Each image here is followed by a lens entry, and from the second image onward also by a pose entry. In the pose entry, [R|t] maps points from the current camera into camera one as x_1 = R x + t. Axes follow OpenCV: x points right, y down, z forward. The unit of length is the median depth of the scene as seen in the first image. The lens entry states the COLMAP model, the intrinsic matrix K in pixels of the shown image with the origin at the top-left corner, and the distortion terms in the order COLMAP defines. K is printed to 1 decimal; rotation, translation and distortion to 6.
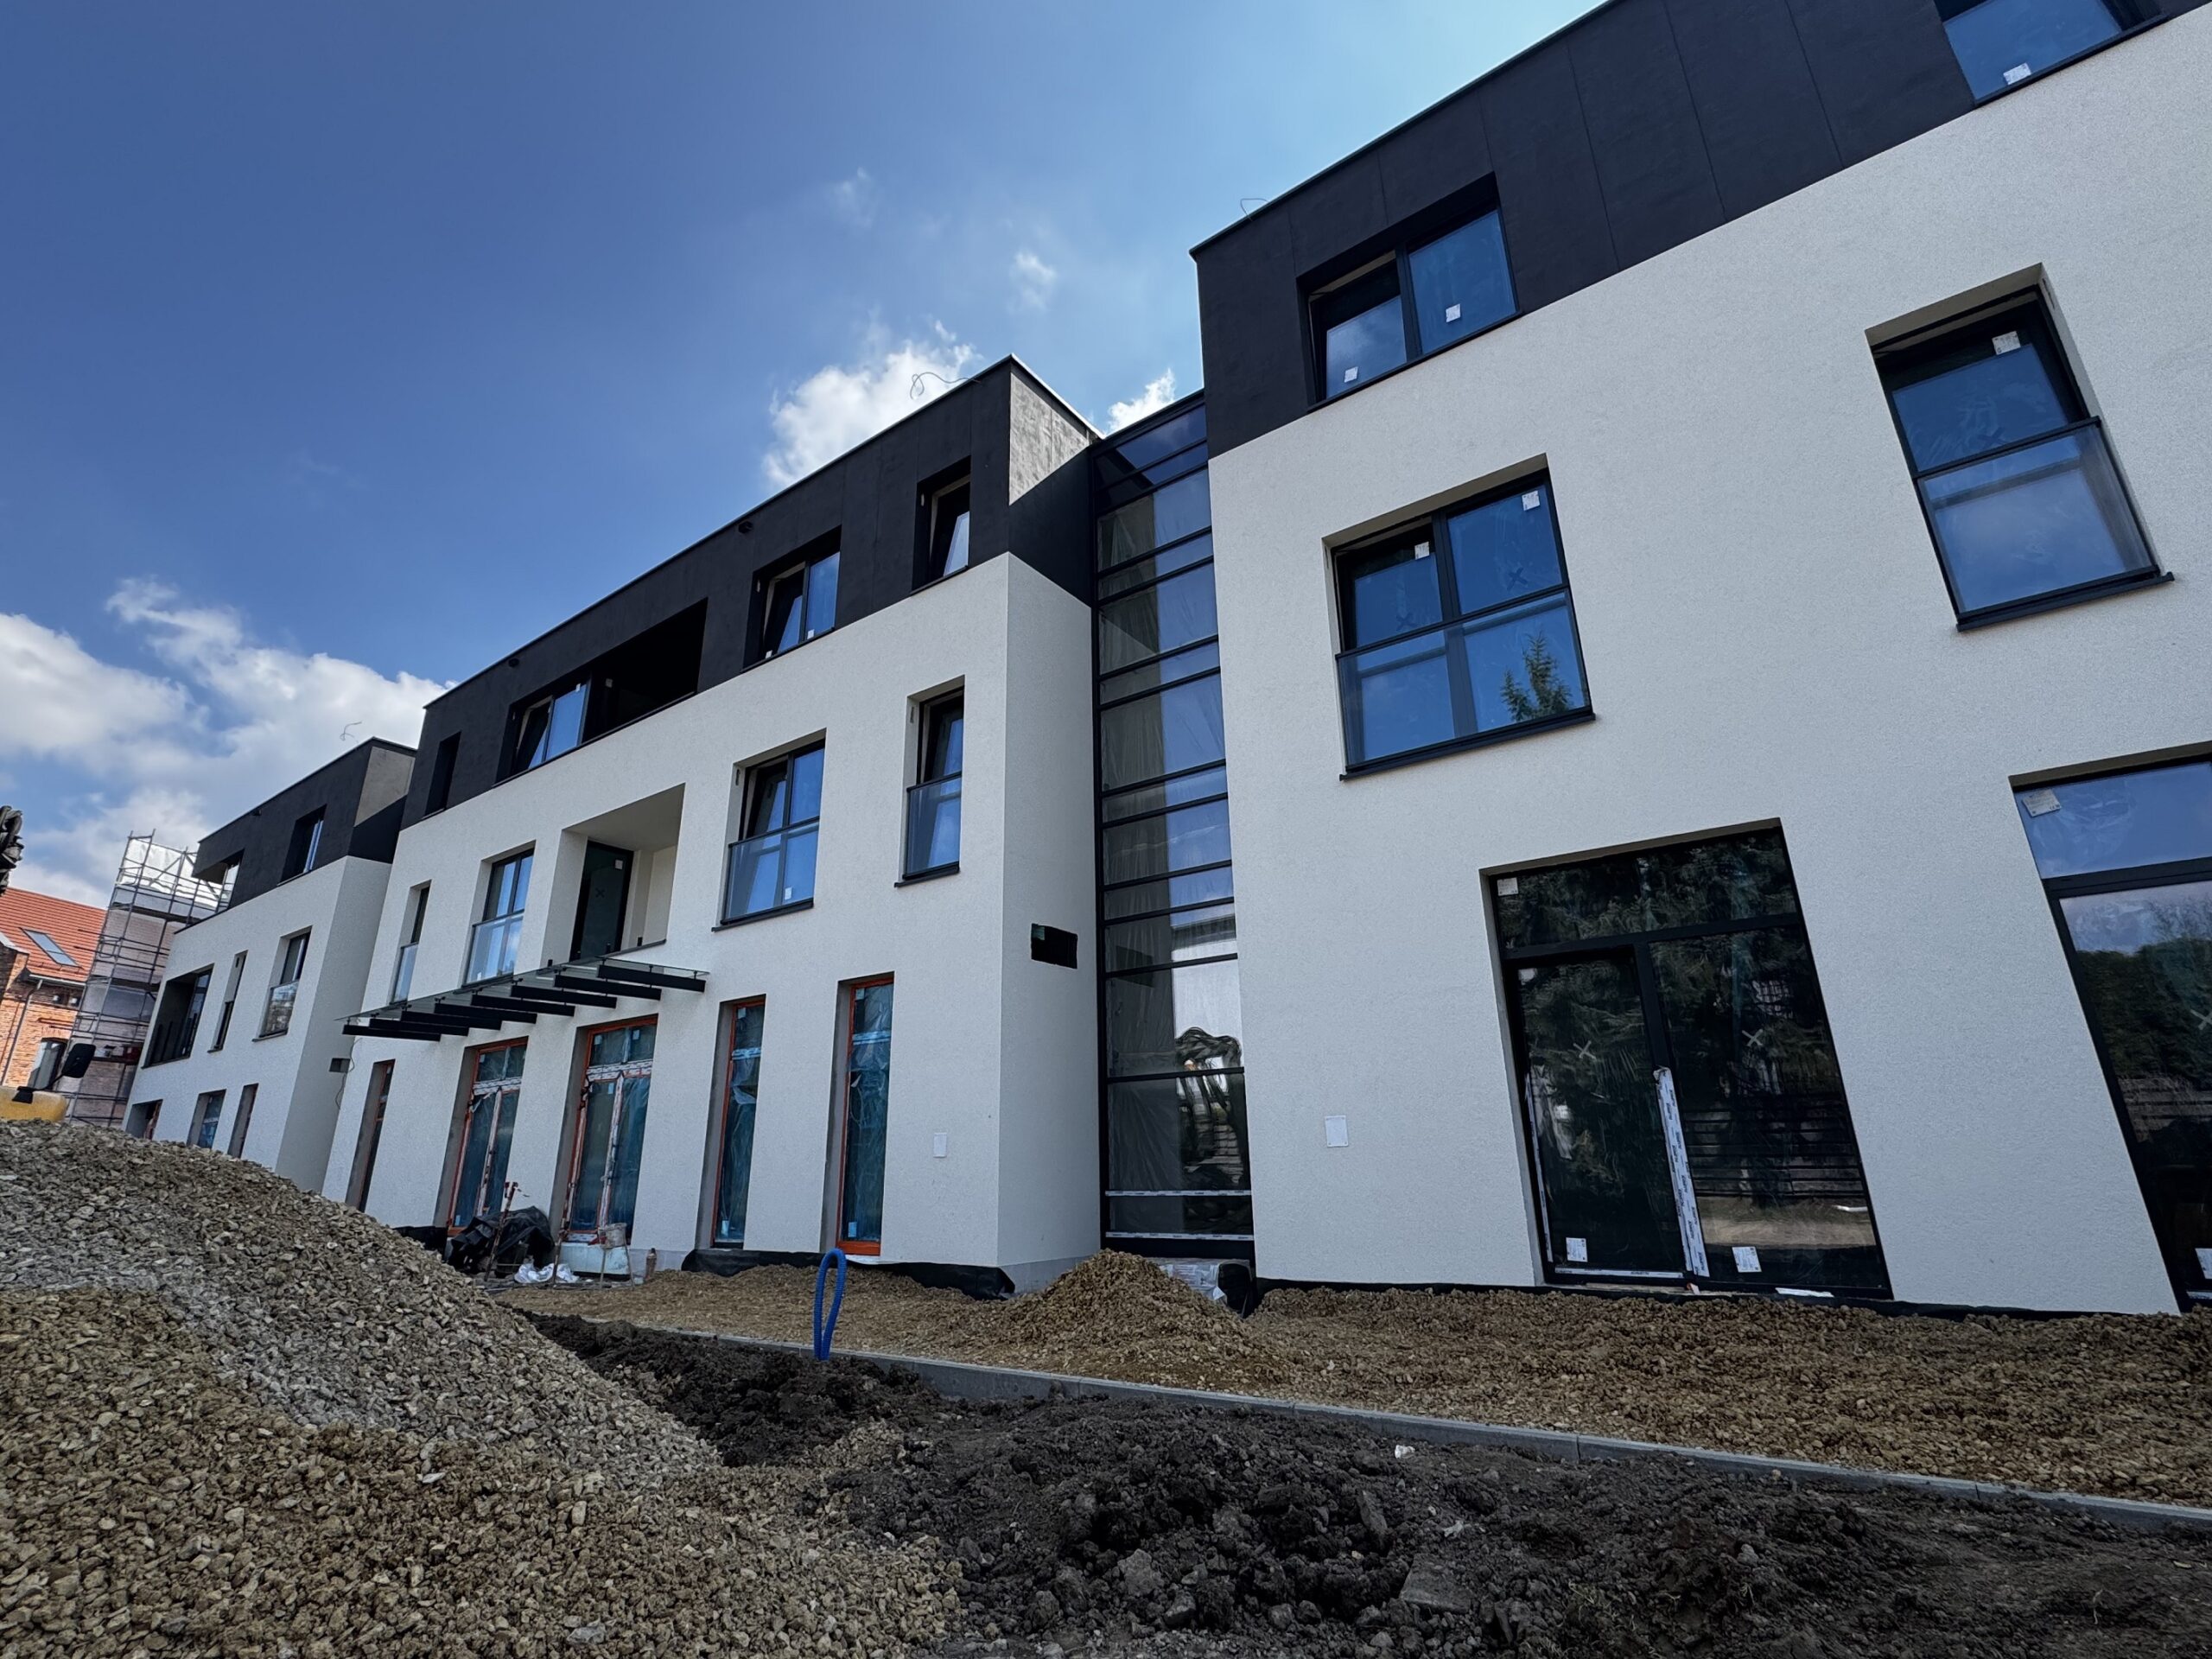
lens RADIAL K [[1028.1, 0, 1101.5], [0, 1028.1, 825.5], [0, 0, 1]] dist [0.001907, 0.000642]
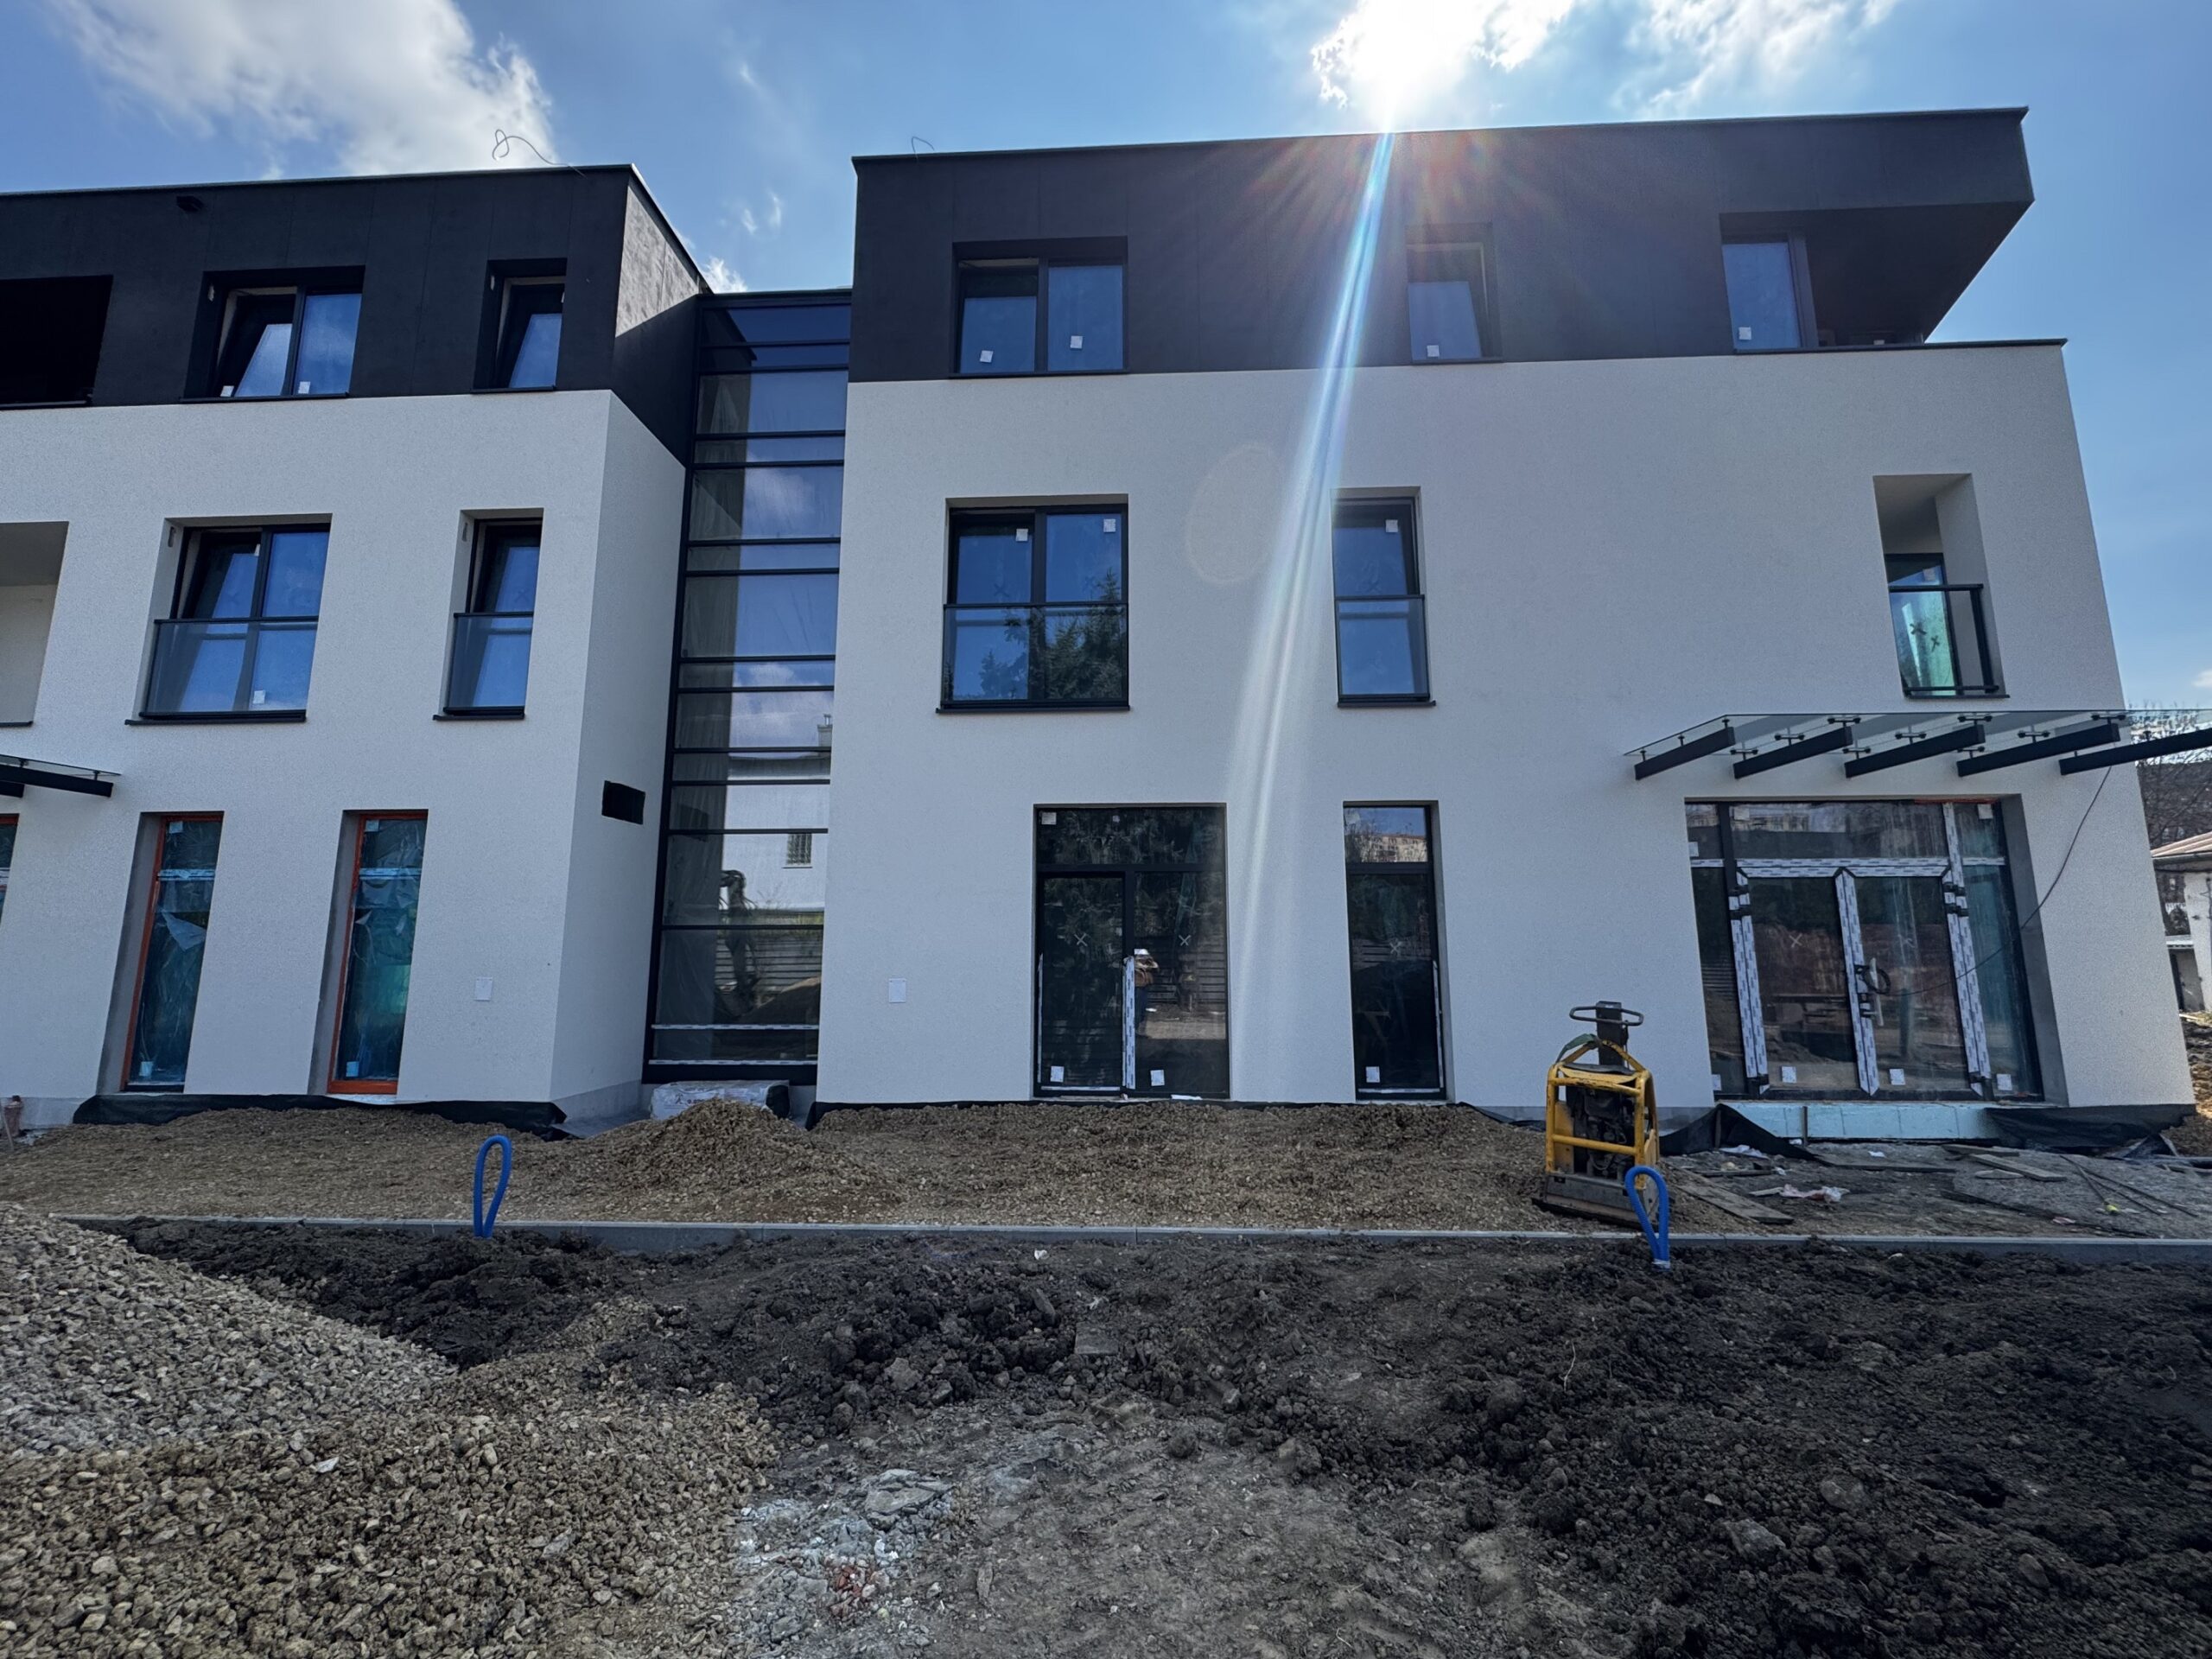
lens RADIAL K [[886.1, 0, 1096.8], [0, 886.1, 828.3], [0, 0, 1]] dist [-0.000776, 0.001084]
pose [[0.836698, 0.092450, 0.539805, -0.149342], [-0.187020, 0.974630, 0.122961, -0.068714], [-0.514743, -0.203835, 0.832761, -0.004083]]
